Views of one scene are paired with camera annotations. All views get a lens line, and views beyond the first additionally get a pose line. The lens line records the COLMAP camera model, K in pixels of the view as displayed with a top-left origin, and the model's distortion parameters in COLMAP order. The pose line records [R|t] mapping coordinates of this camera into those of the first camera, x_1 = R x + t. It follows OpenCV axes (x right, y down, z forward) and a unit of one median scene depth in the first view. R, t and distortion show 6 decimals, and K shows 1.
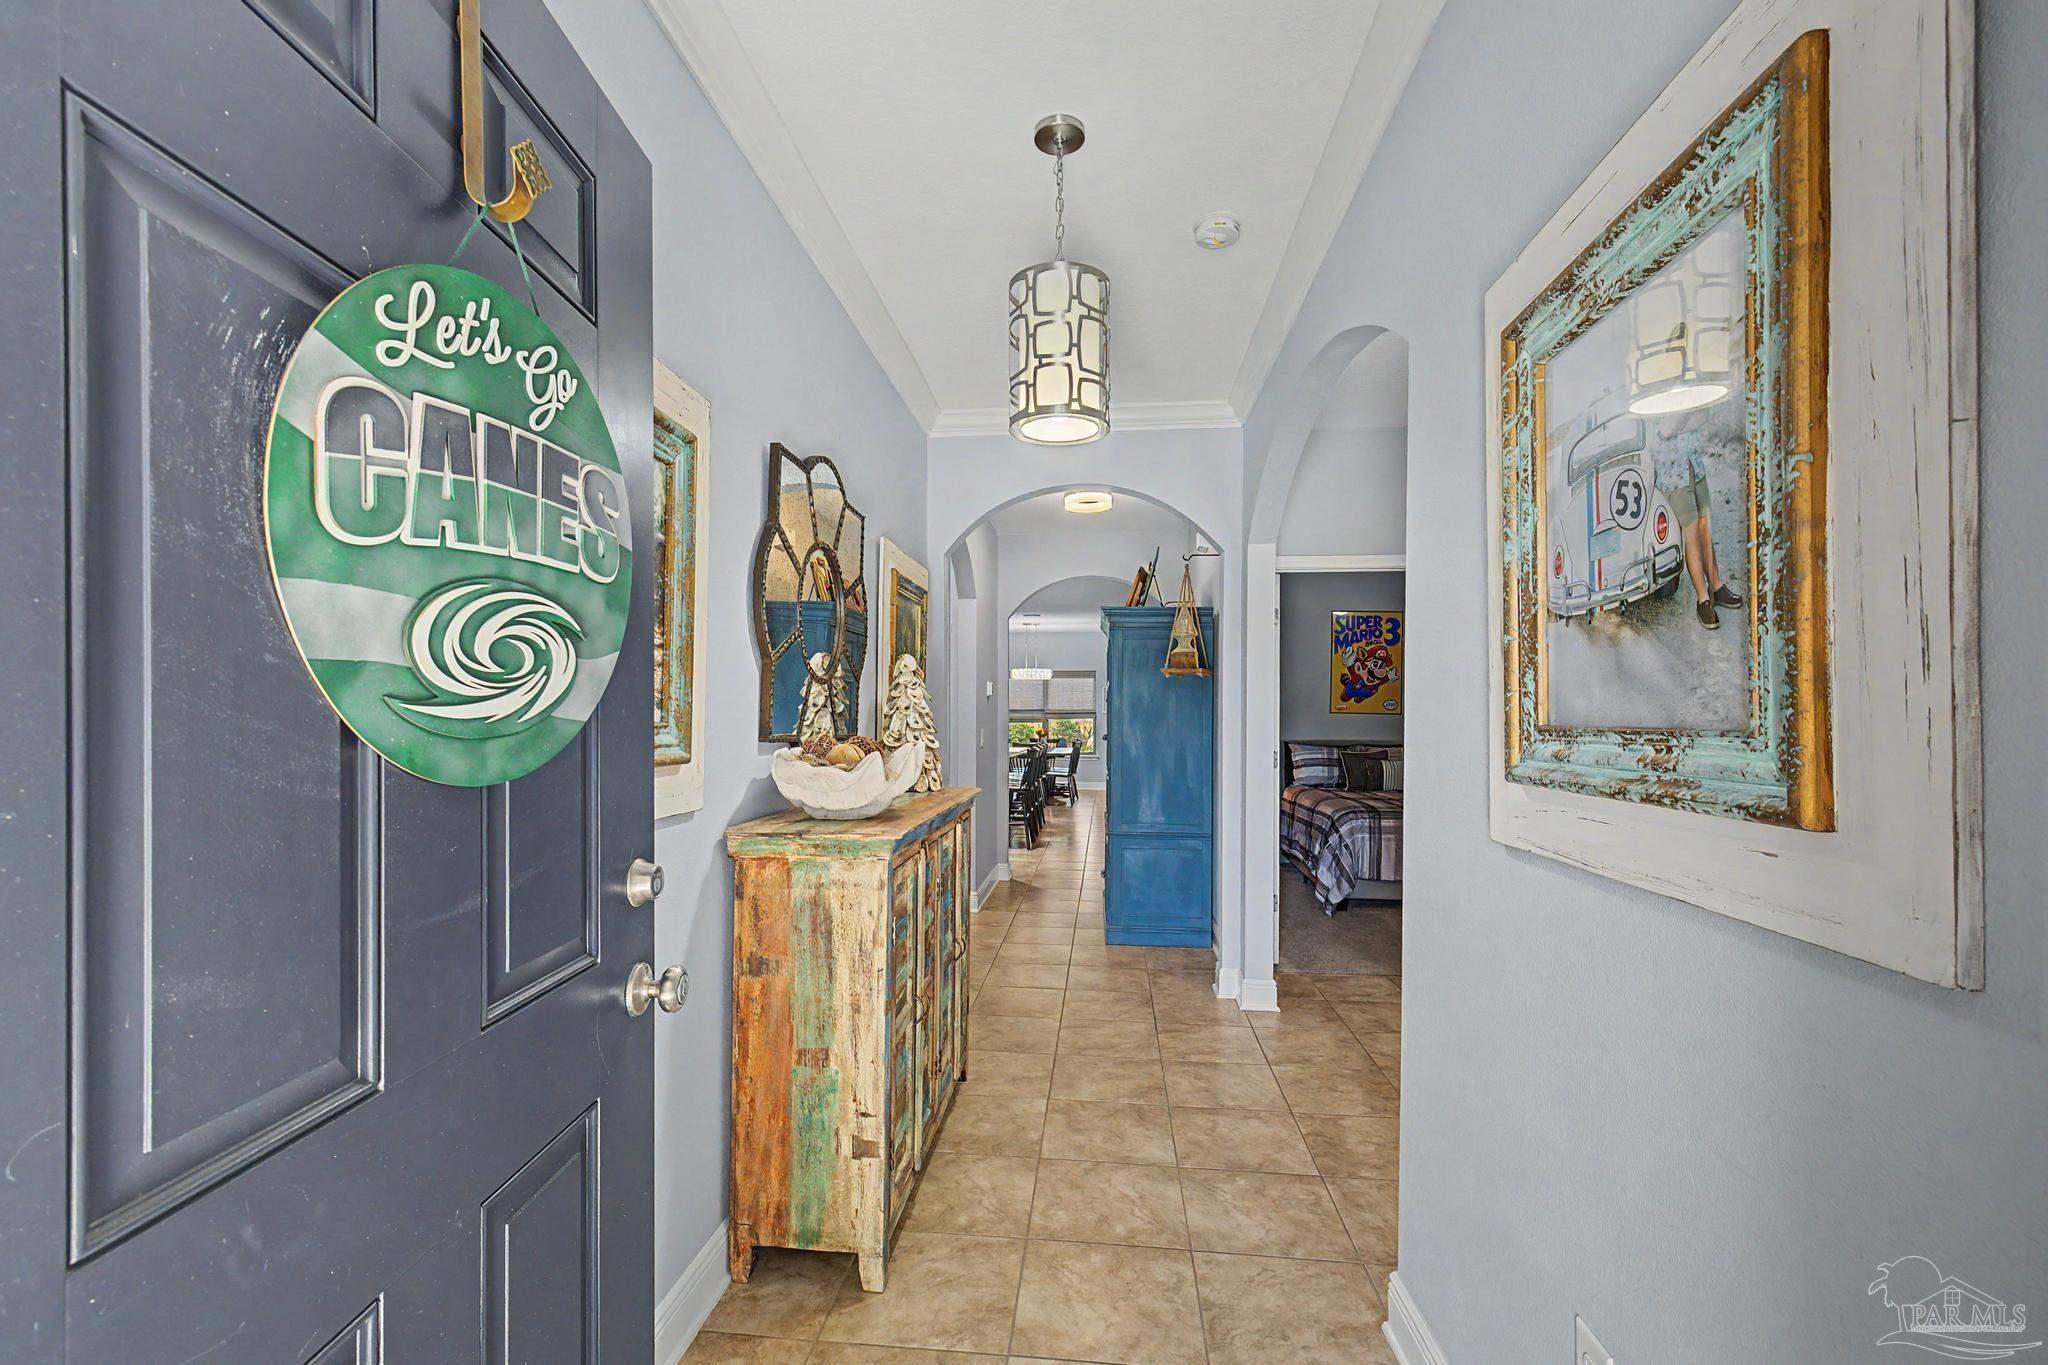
lens RADIAL K [[858.3, 0, 1019.2], [0, 858.3, 704.1], [0, 0, 1]] dist [0.003256, -0.000721]
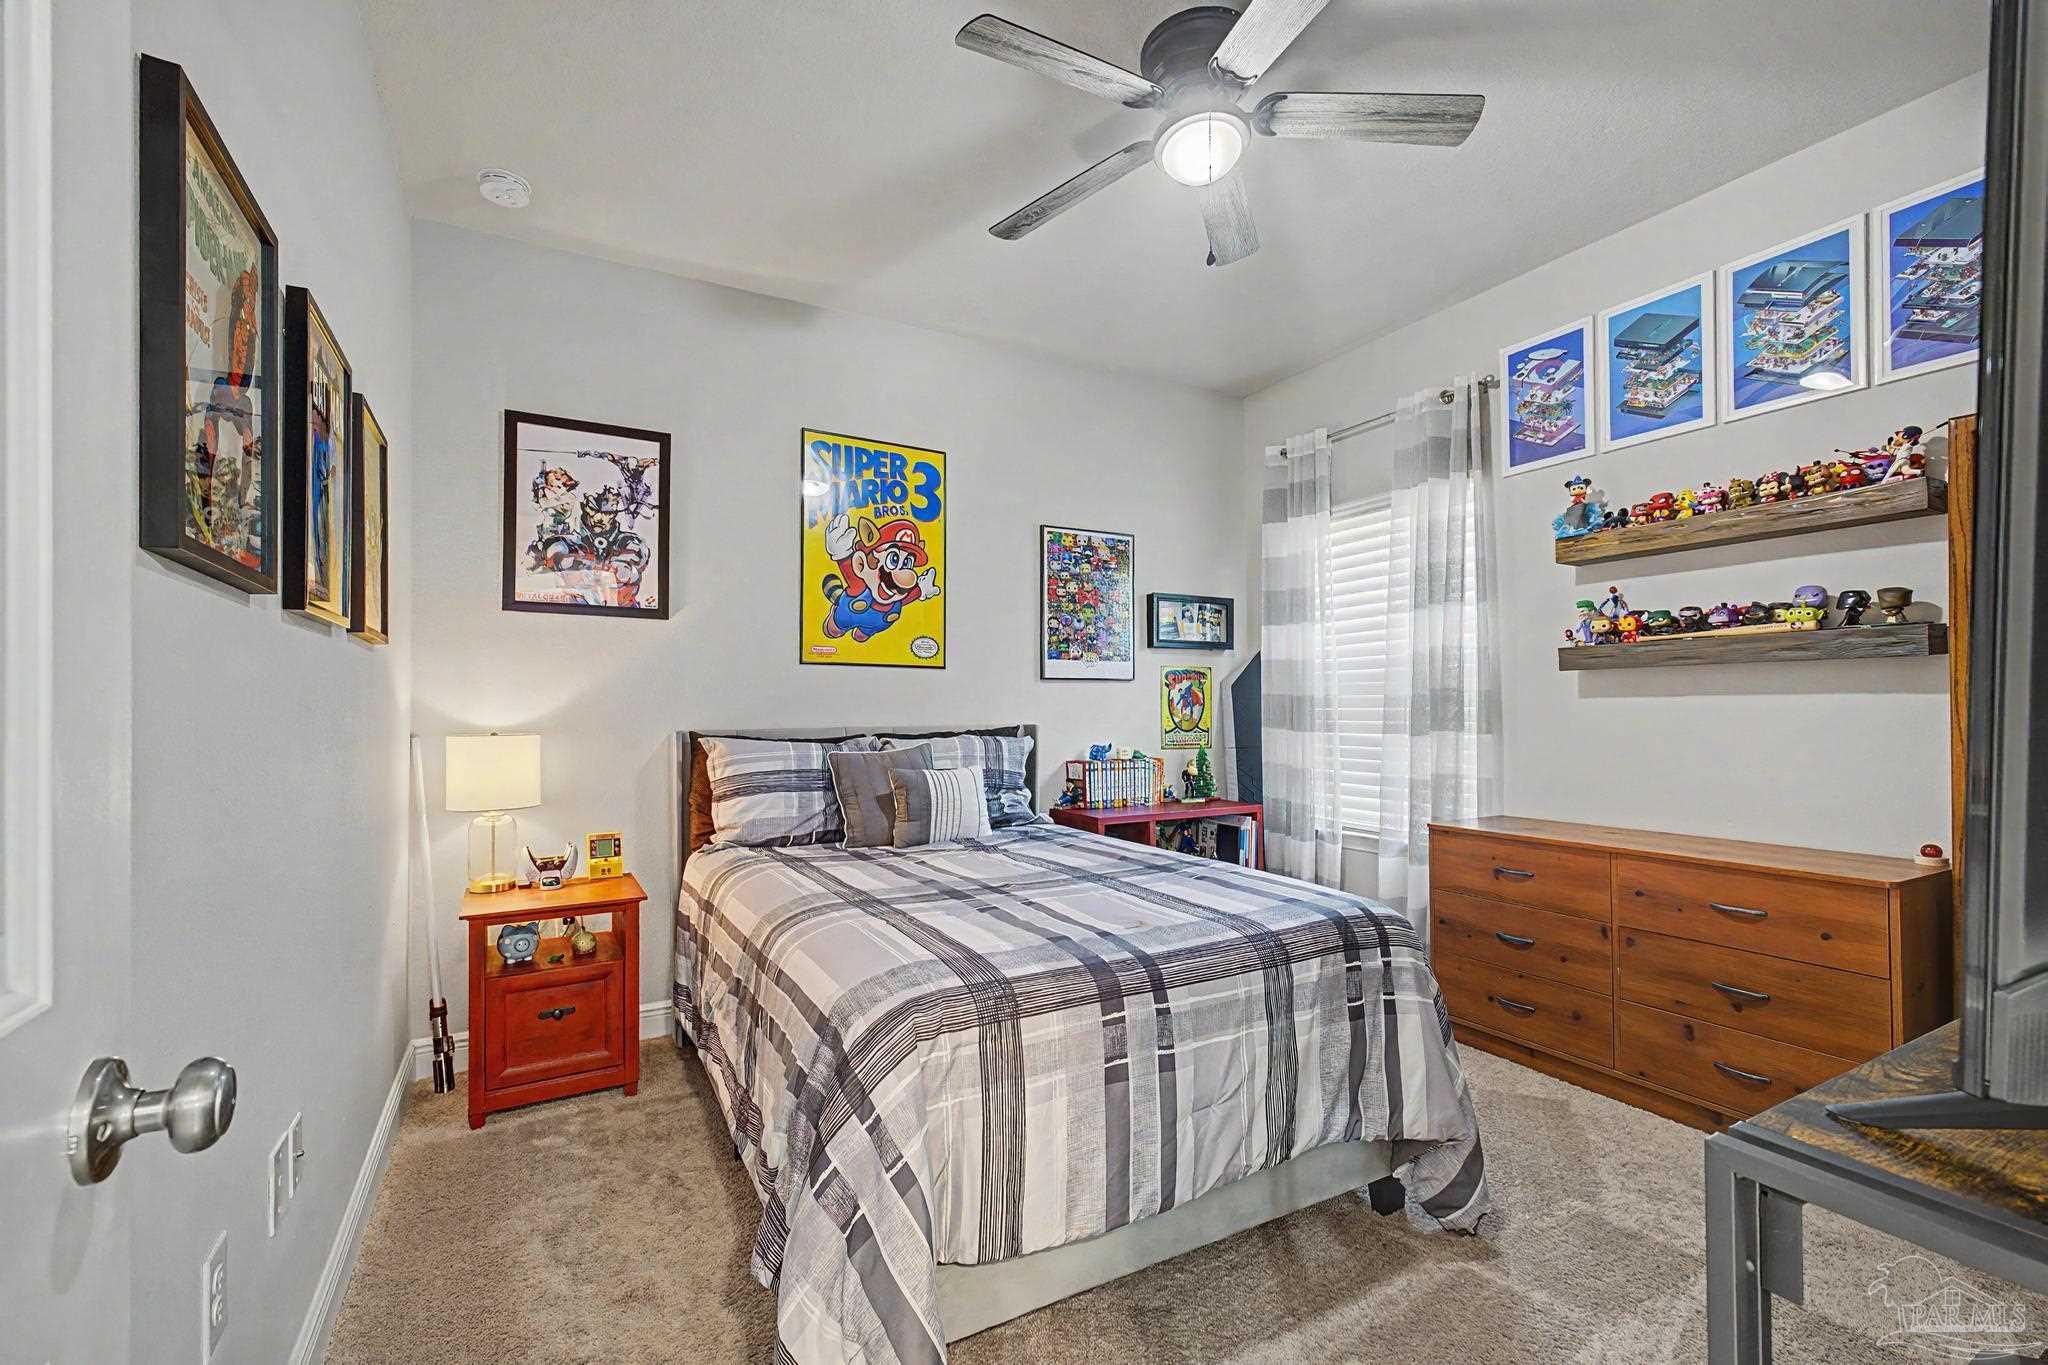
lens RADIAL K [[858.3, 0, 1019.2], [0, 858.3, 704.1], [0, 0, 1]] dist [0.003256, -0.000721]
pose [[0.814608, -0.005178, 0.579988, 0.206130], [0.002966, 0.999984, 0.004761, 0.030520], [-0.580004, -0.002159, 0.814611, 0.598313]]
